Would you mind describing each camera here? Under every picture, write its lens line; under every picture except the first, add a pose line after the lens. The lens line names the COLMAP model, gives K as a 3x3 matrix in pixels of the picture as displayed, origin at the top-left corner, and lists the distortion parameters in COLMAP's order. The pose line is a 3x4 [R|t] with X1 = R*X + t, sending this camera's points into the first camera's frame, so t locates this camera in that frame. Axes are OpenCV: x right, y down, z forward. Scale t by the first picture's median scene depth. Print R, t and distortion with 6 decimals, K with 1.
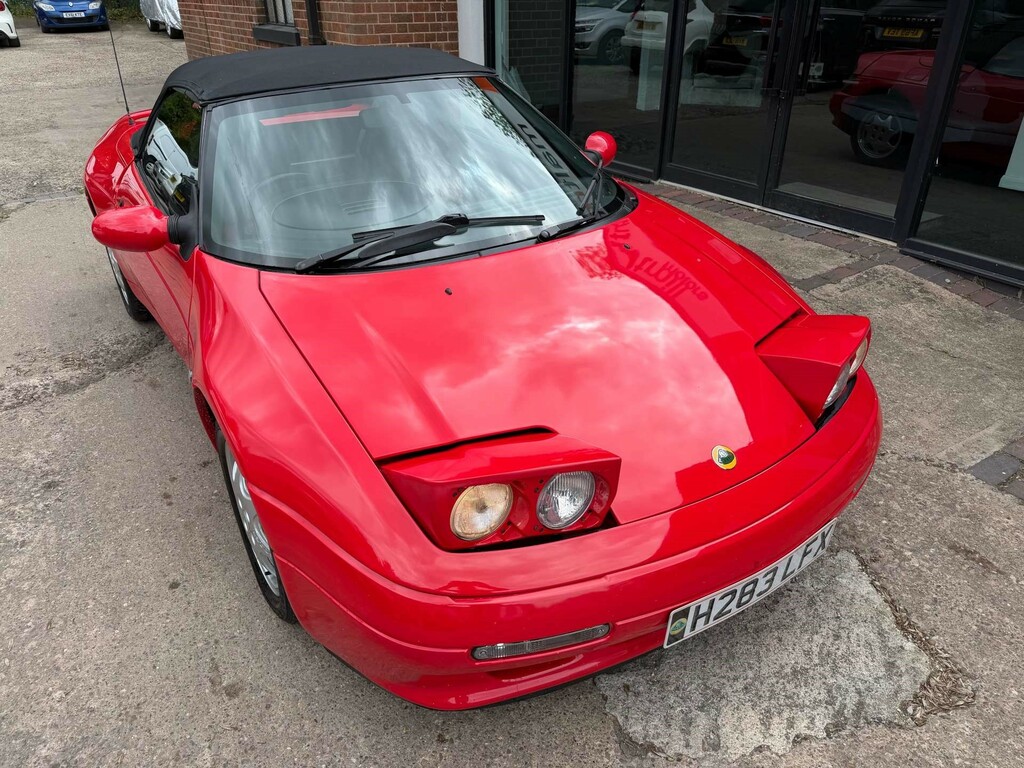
lens RADIAL K [[721.2, 0, 512.0], [0, 721.2, 384.0], [0, 0, 1]] dist [0.006061, -0.011313]
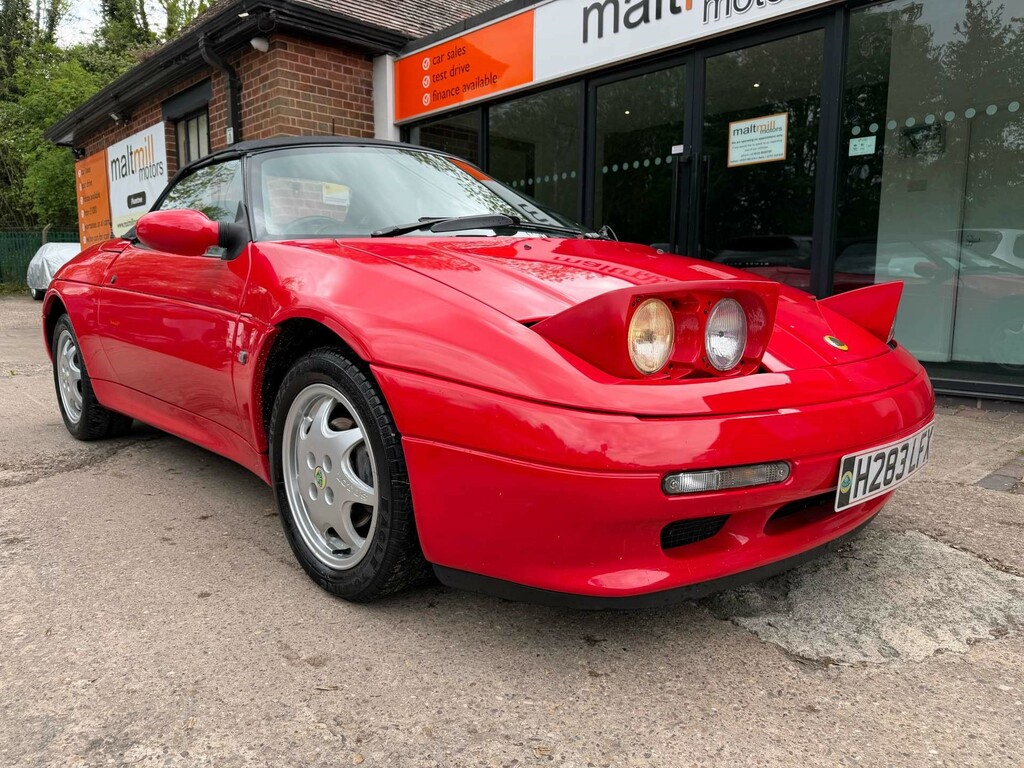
lens RADIAL K [[721.0, 0, 507.2], [0, 721.0, 385.9], [0, 0, 1]] dist [0.000250, -0.005073]
pose [[0.985274, -0.017258, 0.170108, -0.307857], [0.076731, 0.933713, -0.349704, 0.431403], [-0.152797, 0.357607, 0.921287, 0.125821]]
